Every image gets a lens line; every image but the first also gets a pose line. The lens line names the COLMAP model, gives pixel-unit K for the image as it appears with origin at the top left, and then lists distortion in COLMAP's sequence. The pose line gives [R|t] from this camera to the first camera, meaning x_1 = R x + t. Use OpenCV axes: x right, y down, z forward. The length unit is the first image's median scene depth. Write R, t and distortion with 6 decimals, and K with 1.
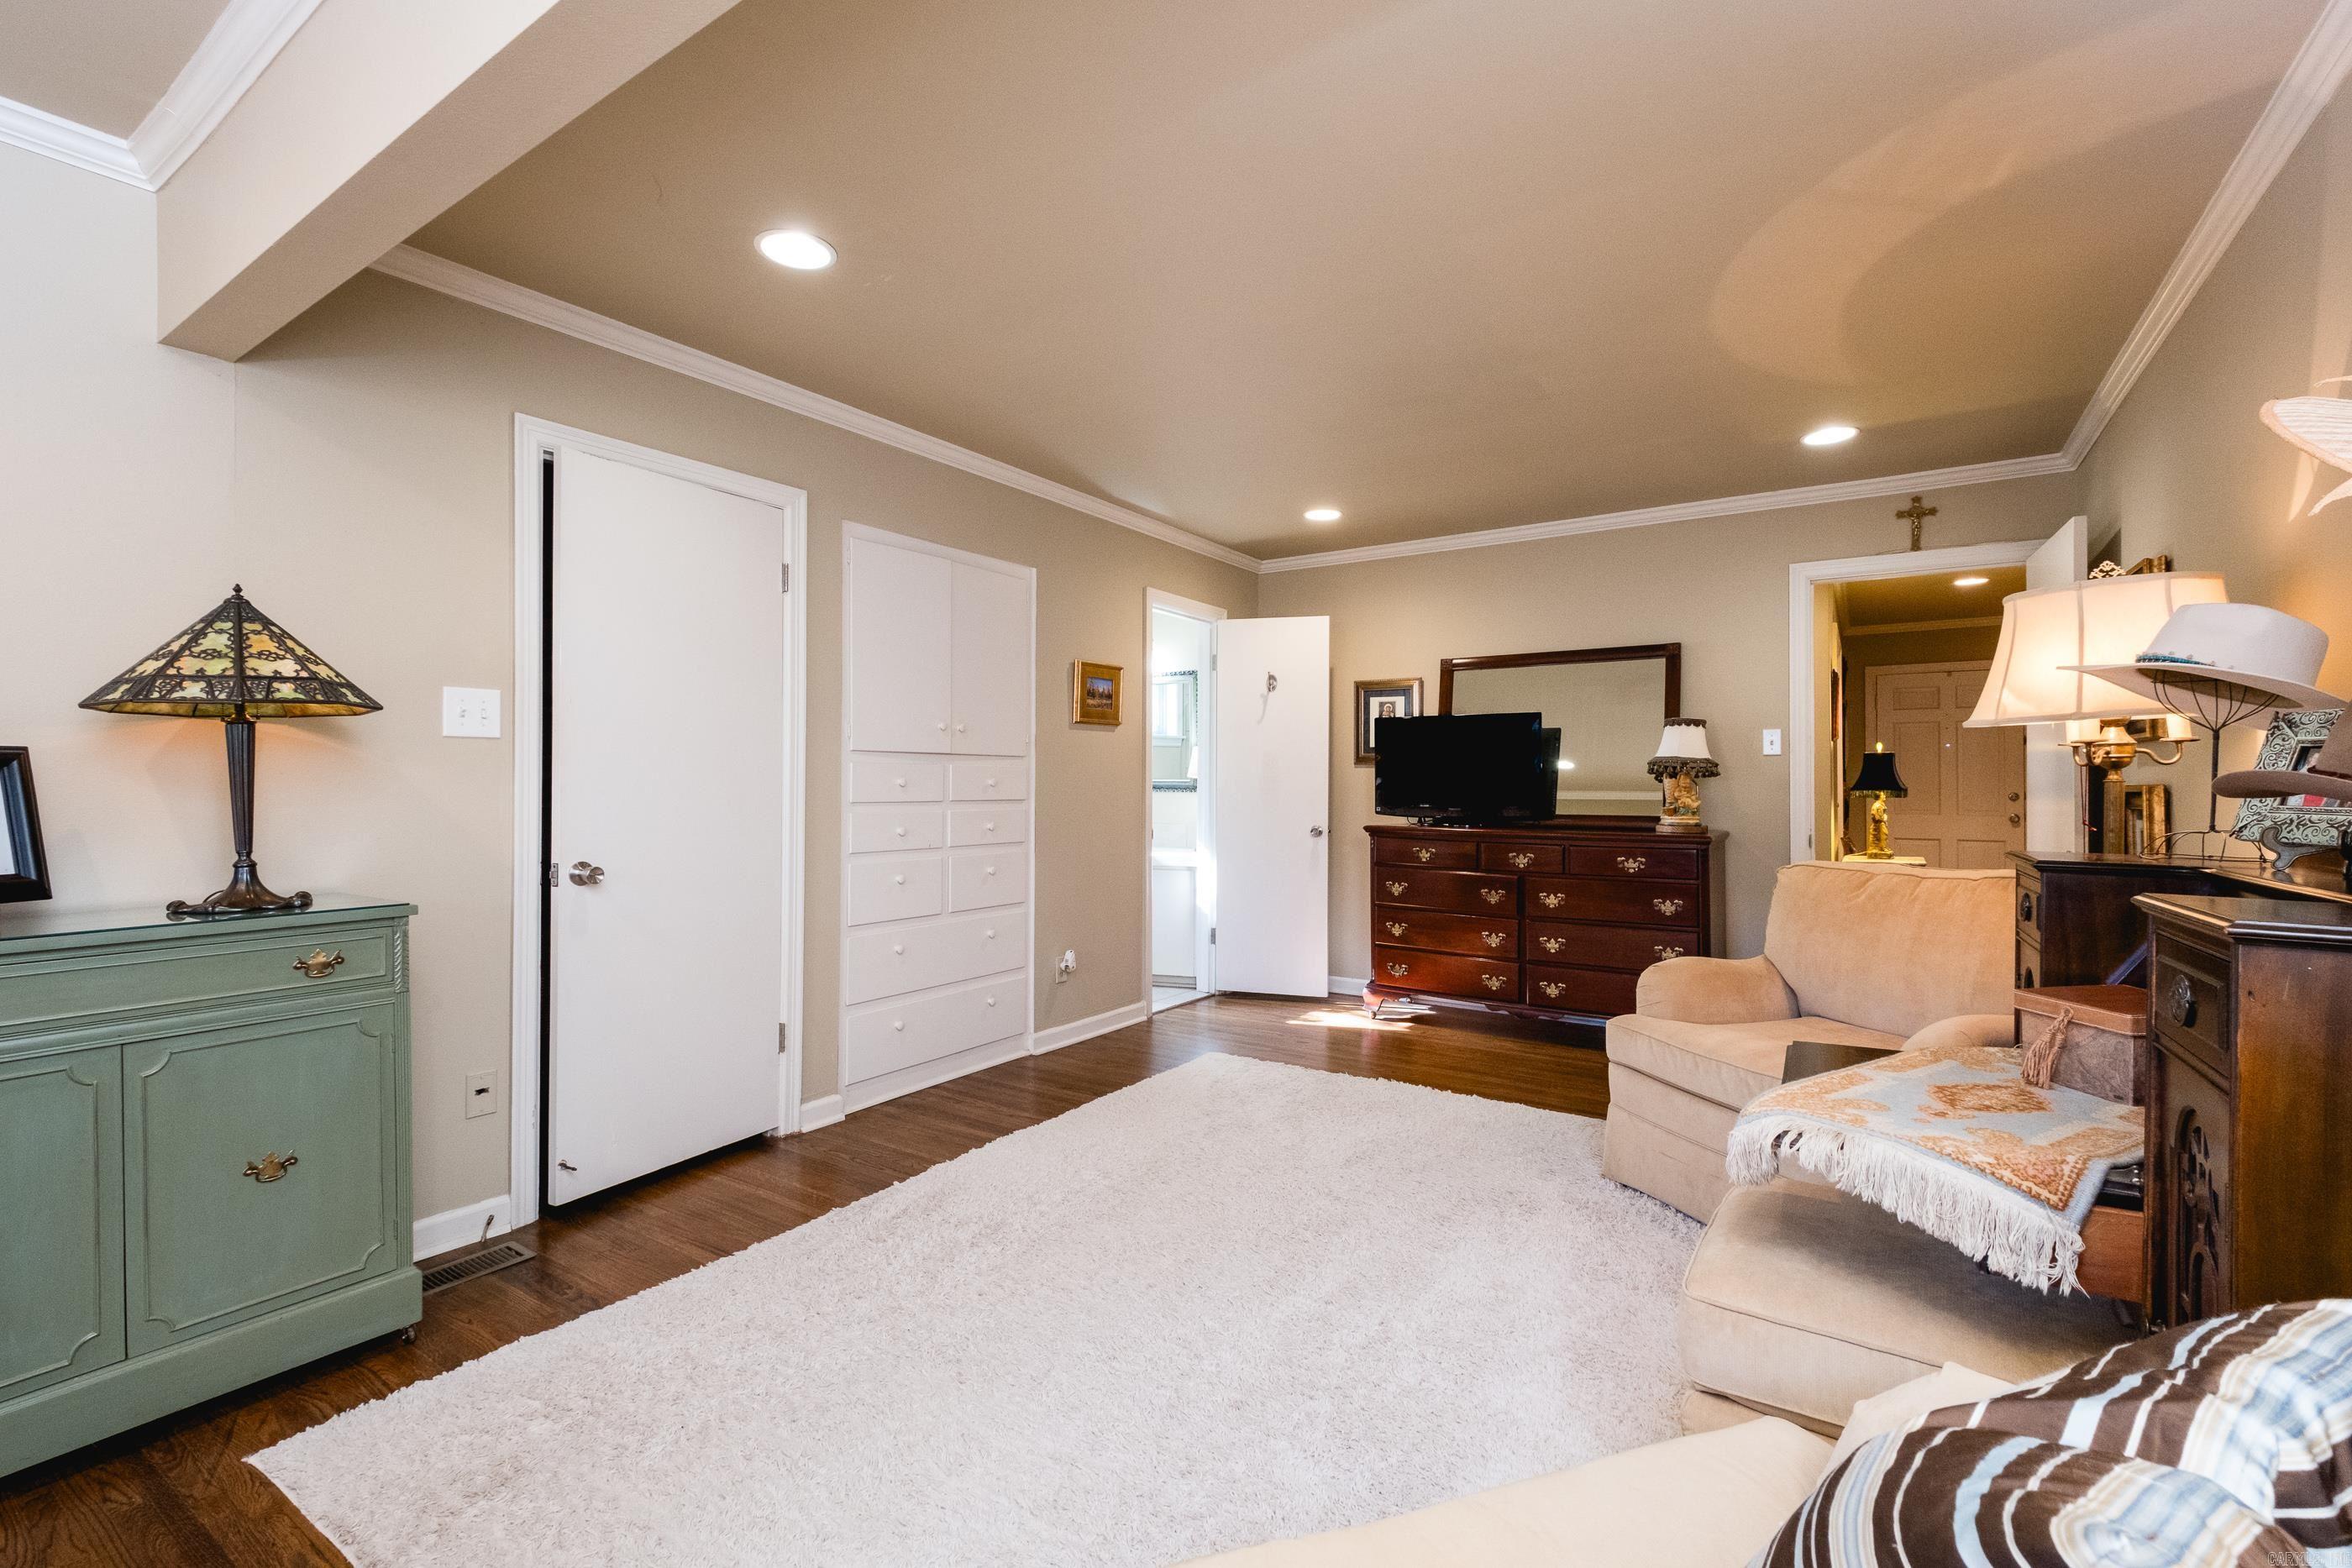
lens RADIAL K [[1018.7, 0, 1176.0], [0, 1018.7, 784.0], [0, 0, 1]] dist [0.002033, -0.000330]
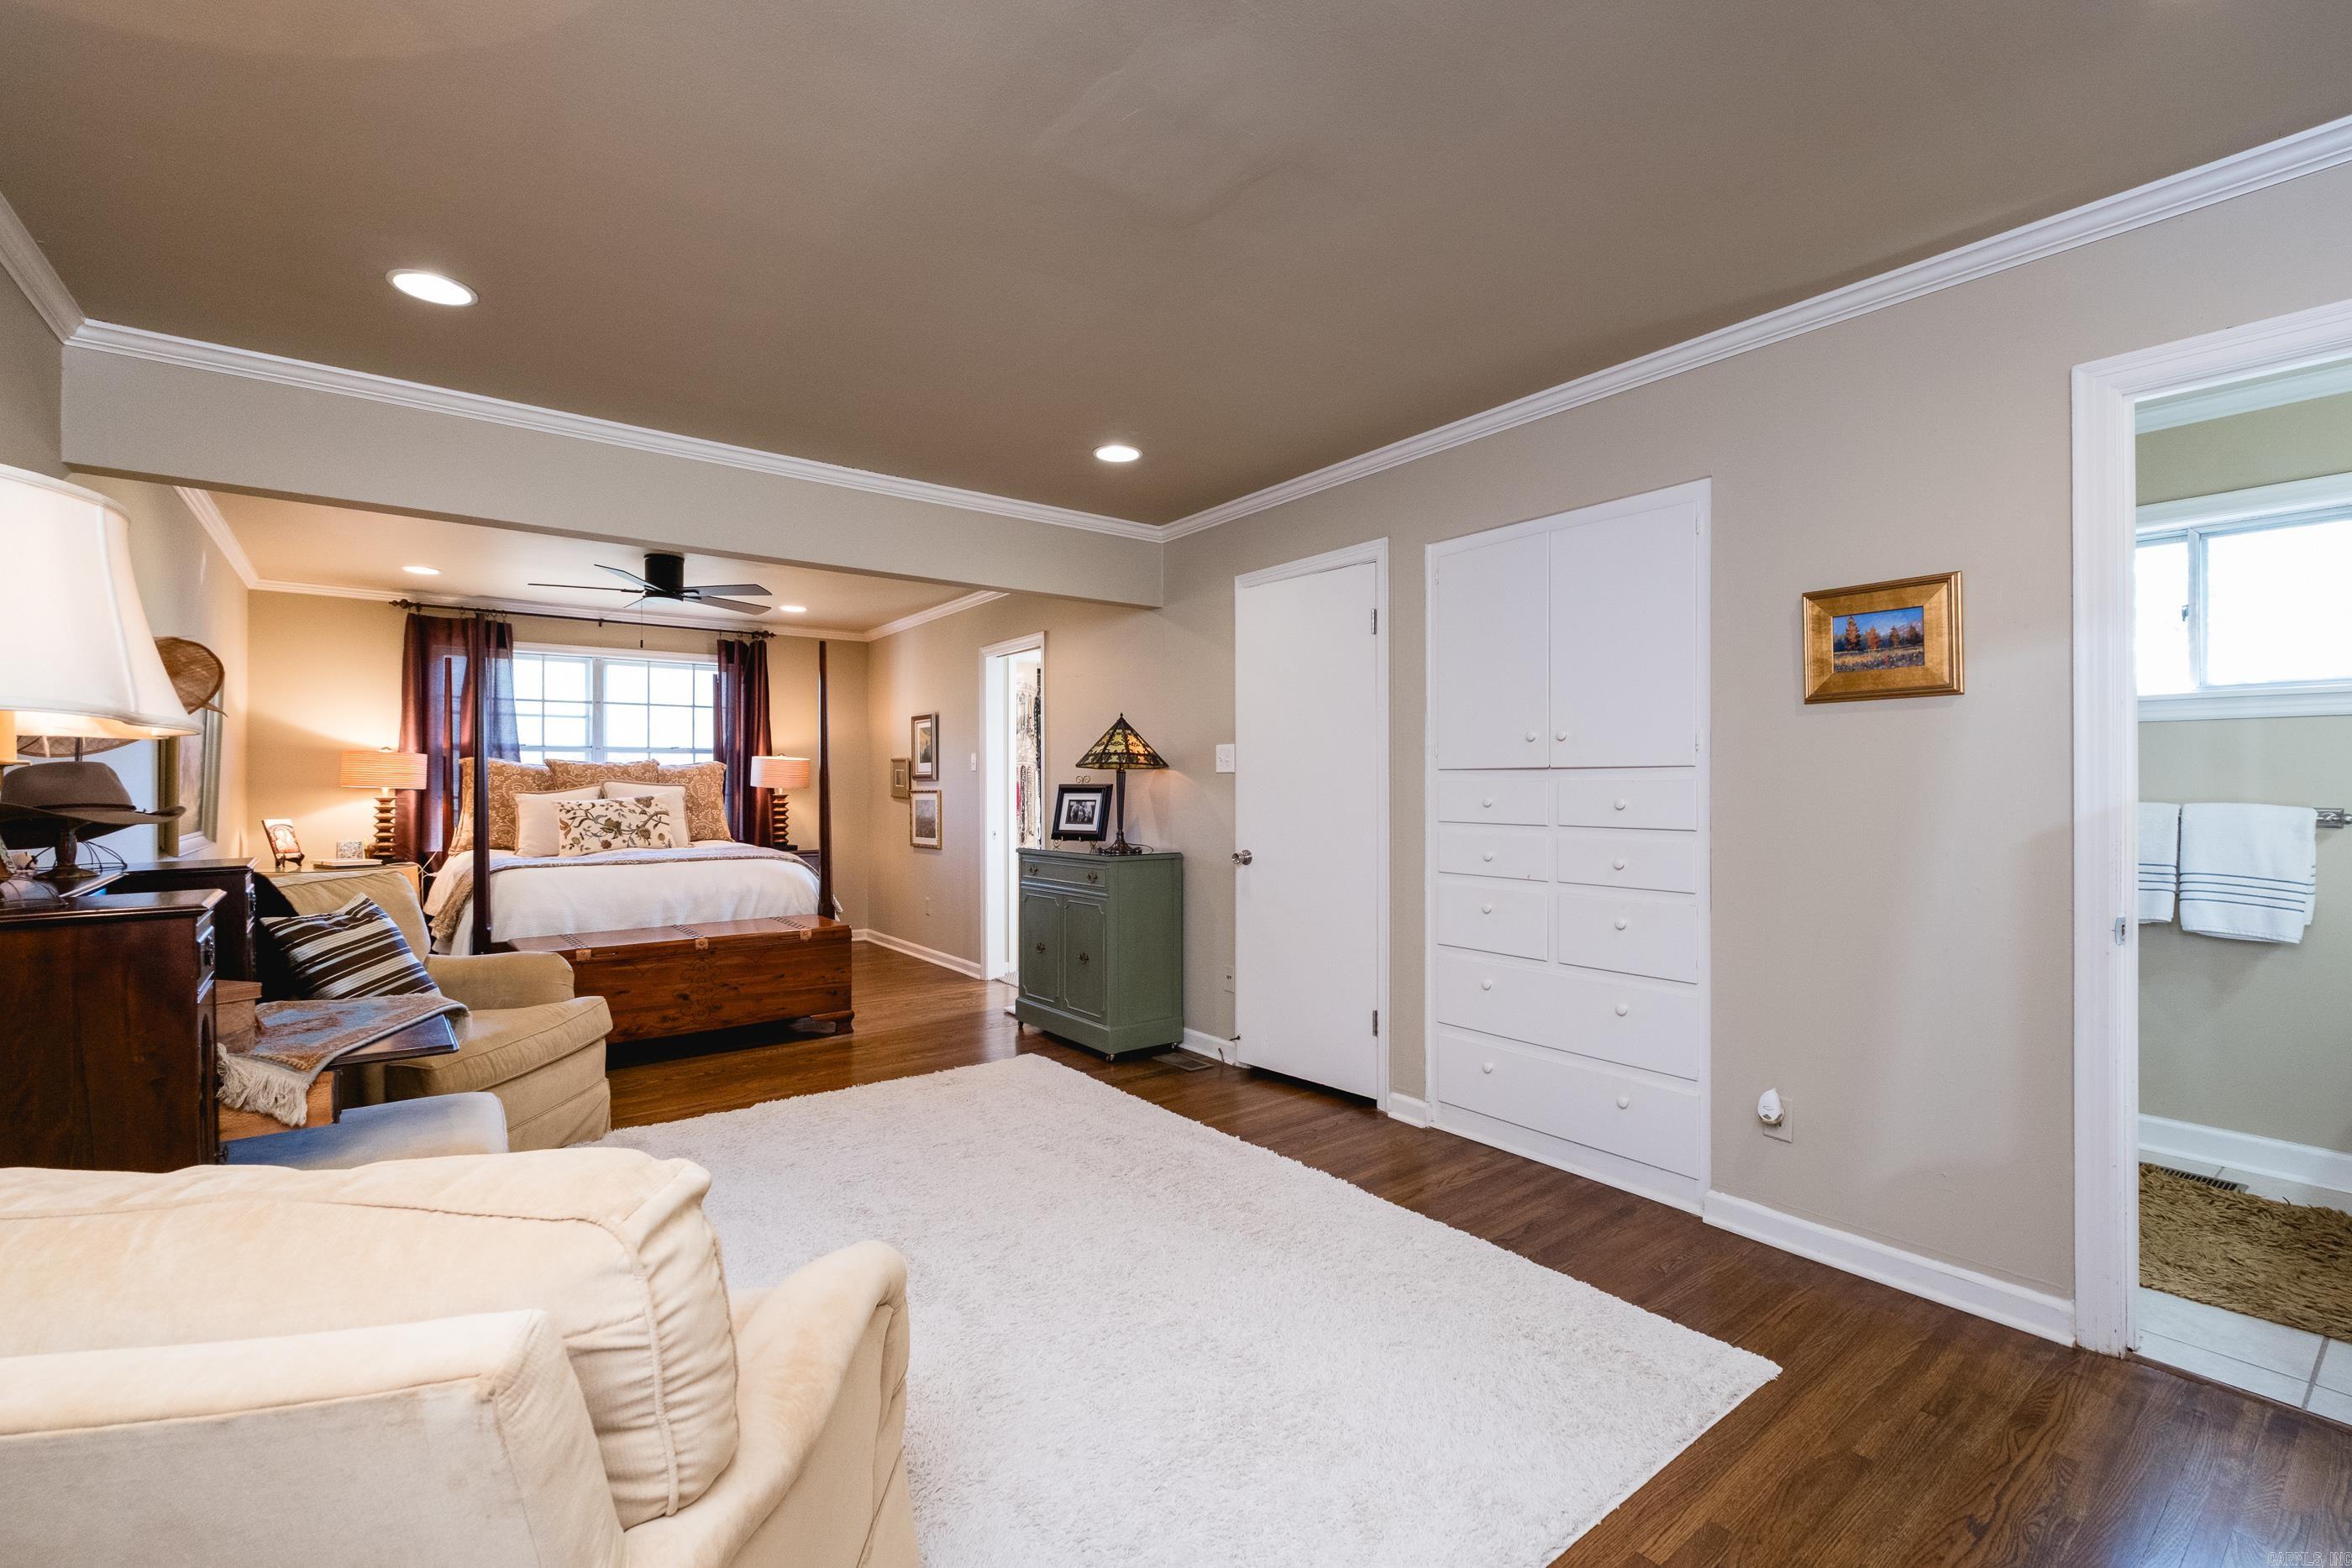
lens RADIAL K [[1018.7, 0, 1176.0], [0, 1018.7, 784.0], [0, 0, 1]] dist [0.002033, -0.000330]
pose [[-0.322752, -0.003704, -0.946476, 0.760184], [-0.002031, 0.999993, -0.003221, -0.014878], [0.946481, 0.000883, -0.322757, 1.141905]]
